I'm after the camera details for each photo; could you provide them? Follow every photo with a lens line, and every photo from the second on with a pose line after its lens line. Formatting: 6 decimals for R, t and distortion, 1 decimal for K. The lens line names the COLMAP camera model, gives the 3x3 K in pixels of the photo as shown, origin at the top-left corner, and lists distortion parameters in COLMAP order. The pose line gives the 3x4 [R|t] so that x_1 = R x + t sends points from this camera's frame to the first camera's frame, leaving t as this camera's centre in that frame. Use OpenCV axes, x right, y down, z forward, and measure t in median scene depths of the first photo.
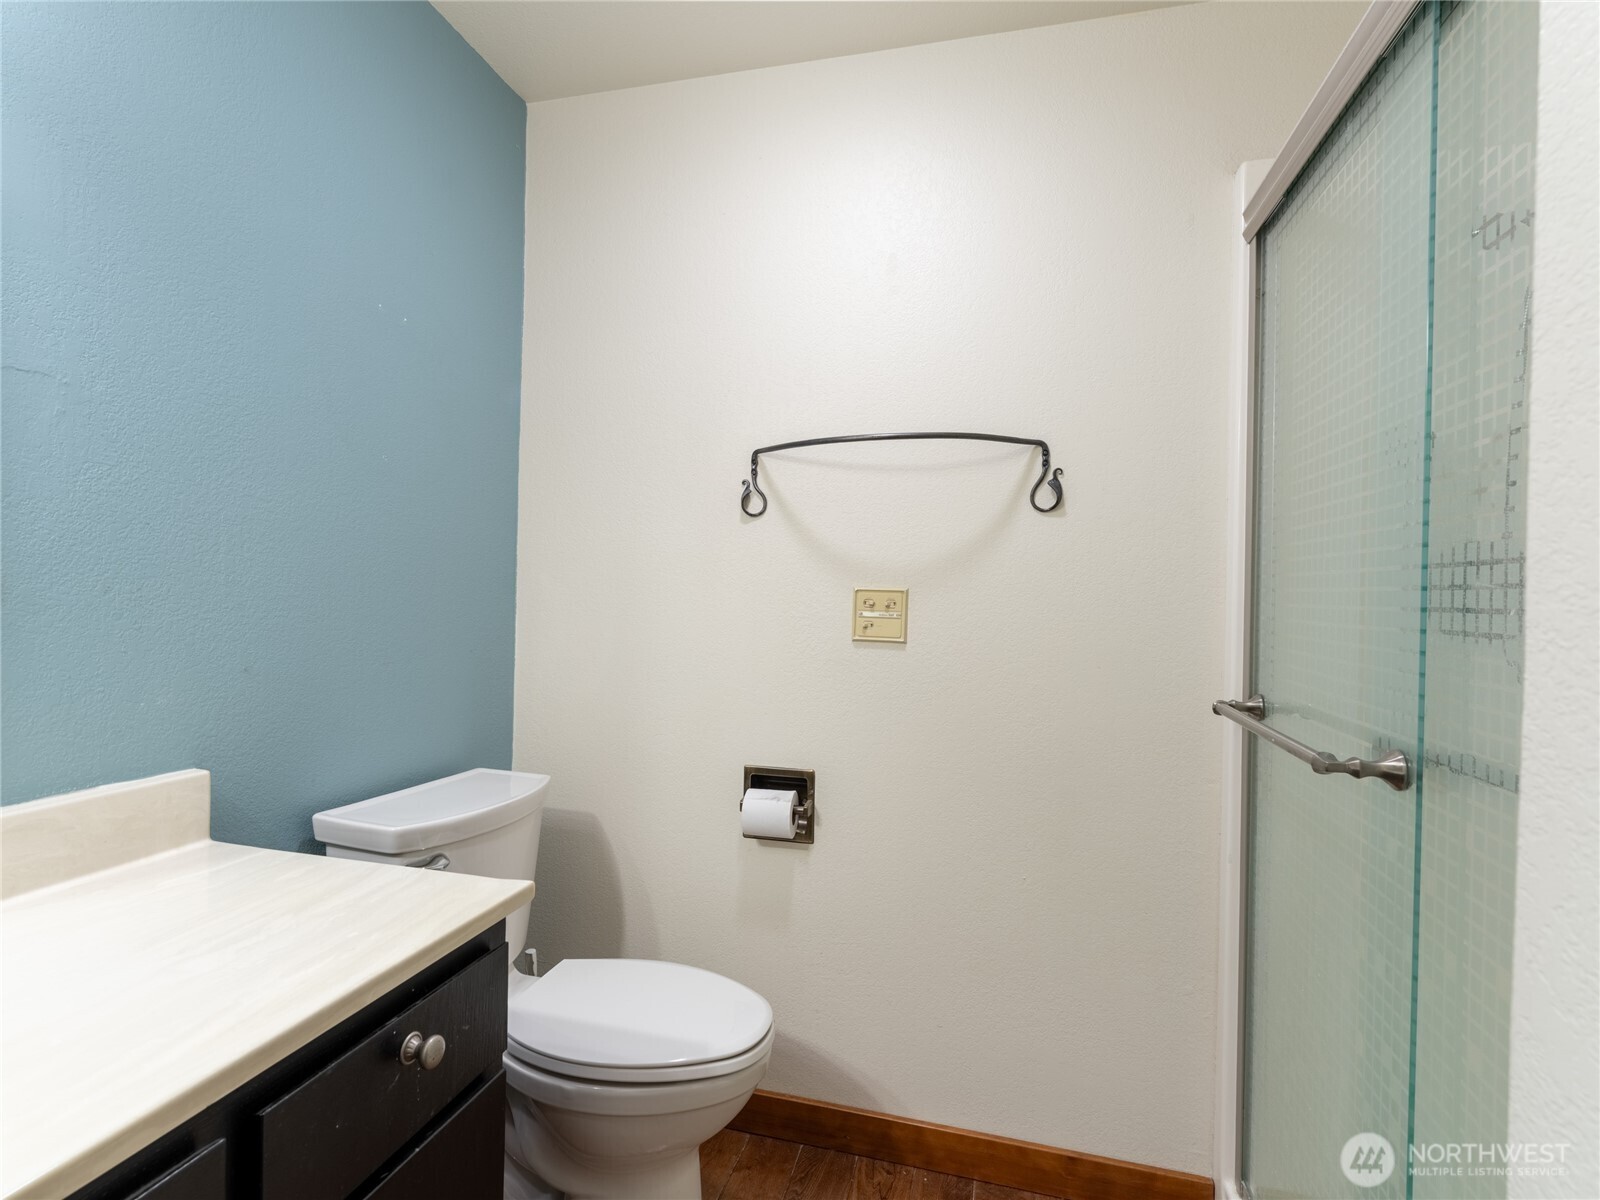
lens RADIAL K [[795.0, 0, 806.3], [0, 795.0, 605.9], [0, 0, 1]] dist [-0.007039, -0.000395]
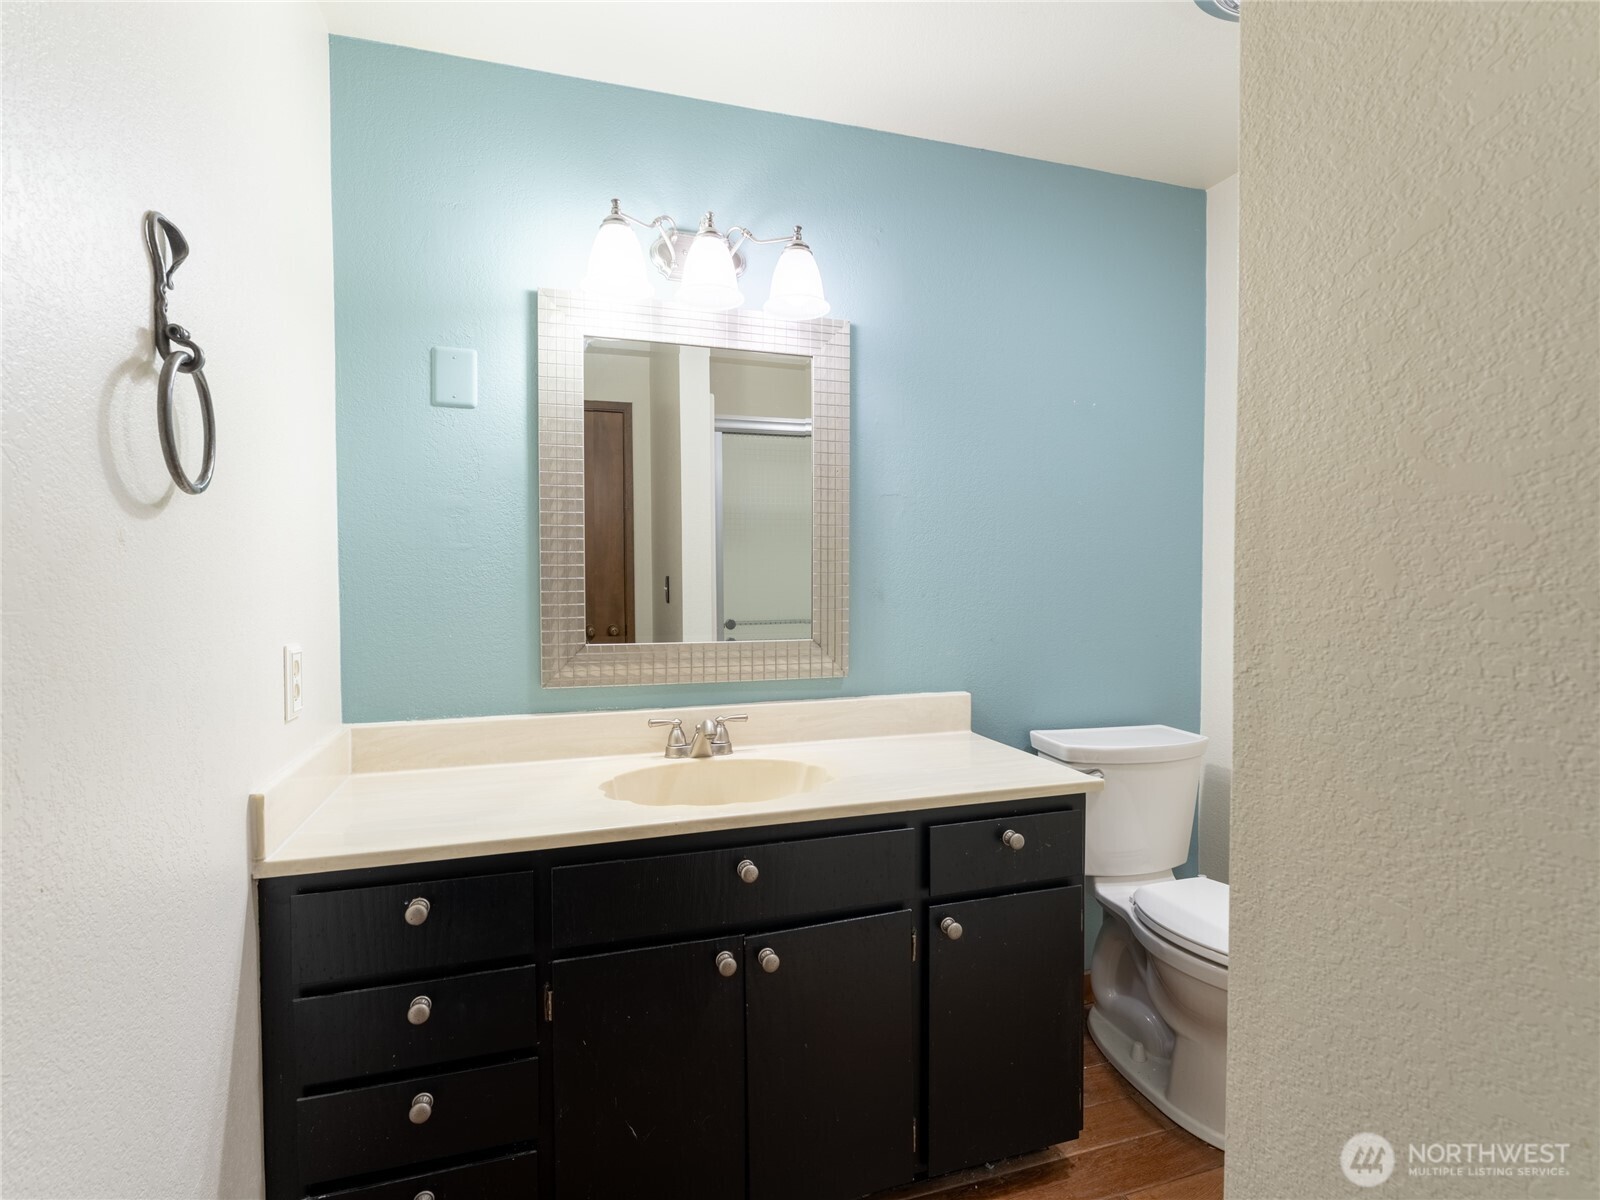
lens RADIAL K [[795.0, 0, 804.8], [0, 795.0, 599.8], [0, 0, 1]] dist [-0.007039, -0.000395]
pose [[0.518199, -0.013057, -0.855160, 0.460061], [0.010911, 0.999903, -0.008656, 0.001653], [0.855190, -0.004845, 0.518292, -0.208496]]
